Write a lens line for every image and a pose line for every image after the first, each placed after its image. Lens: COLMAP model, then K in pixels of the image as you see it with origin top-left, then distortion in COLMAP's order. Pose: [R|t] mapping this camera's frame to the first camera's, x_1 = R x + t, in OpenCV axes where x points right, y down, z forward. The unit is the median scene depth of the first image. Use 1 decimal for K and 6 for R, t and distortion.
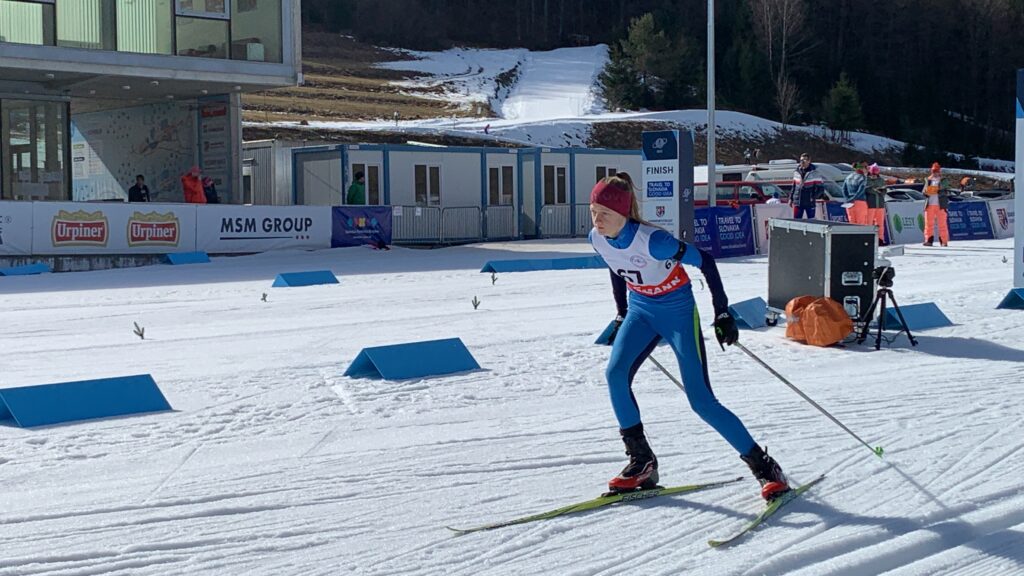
lens RADIAL K [[1785.2, 0, 520.6], [0, 1785.2, 271.1], [0, 0, 1]] dist [0.143887, 0.000000]
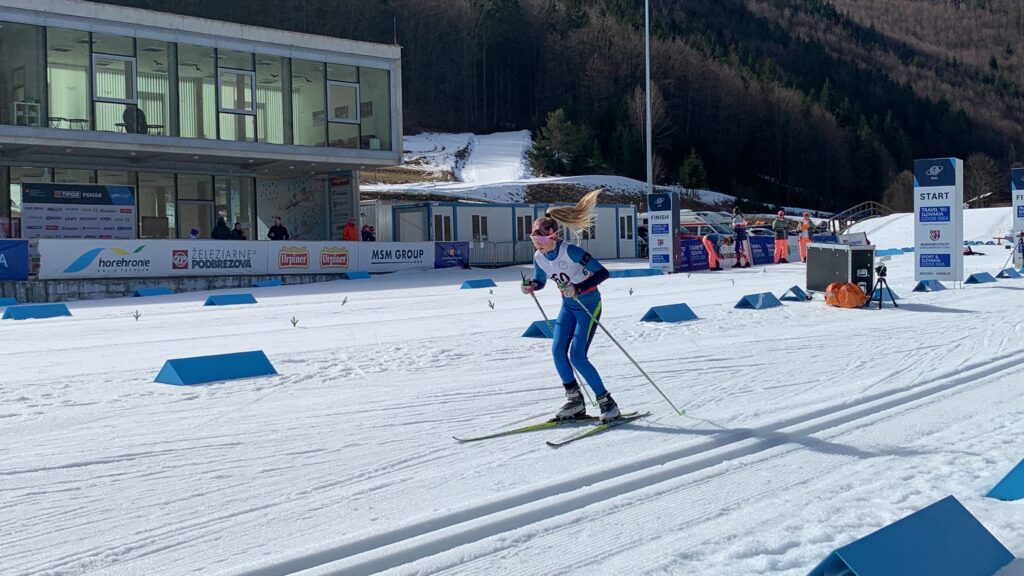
lens RADIAL K [[1287.2, 0, 533.2], [0, 1287.2, 255.3], [0, 0, 1]] dist [0.066349, 0.000000]
pose [[0.997537, -0.011340, 0.069220, -0.085088], [0.013202, 0.999561, -0.026508, 0.005633], [-0.068889, 0.027357, 0.997249, -0.116704]]
